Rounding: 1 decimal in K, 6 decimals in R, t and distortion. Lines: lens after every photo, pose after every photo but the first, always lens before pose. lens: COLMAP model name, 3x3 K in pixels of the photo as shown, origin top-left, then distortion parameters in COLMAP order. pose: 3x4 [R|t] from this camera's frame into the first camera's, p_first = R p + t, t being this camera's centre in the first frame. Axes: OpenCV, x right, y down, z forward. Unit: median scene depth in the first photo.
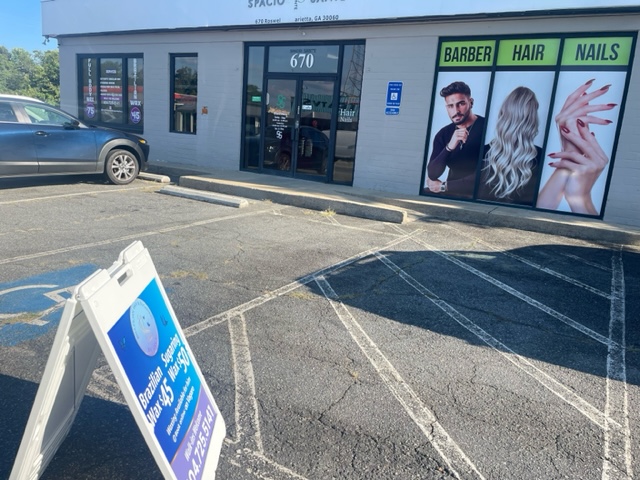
lens RADIAL K [[480.6, 0, 320.0], [0, 480.6, 240.0], [0, 0, 1]] dist [0.106821, -0.149942]
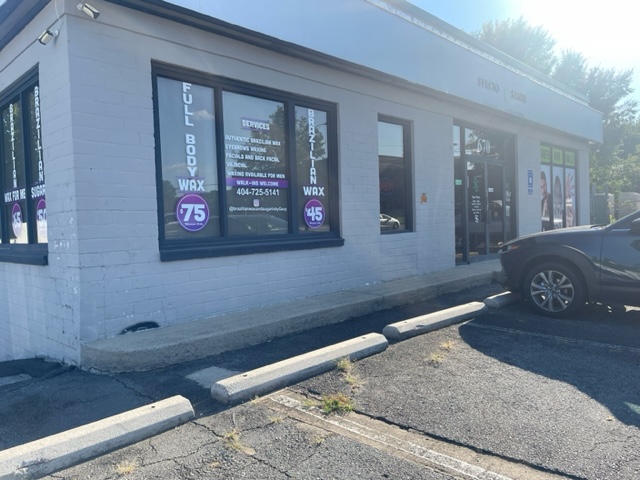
lens RADIAL K [[480.6, 0, 320.0], [0, 480.6, 240.0], [0, 0, 1]] dist [0.106821, -0.149942]
pose [[0.225785, -0.145182, 0.963298, -0.885860], [0.226578, 0.969541, 0.093016, -0.276582], [-0.947462, 0.197260, 0.251803, 0.874988]]
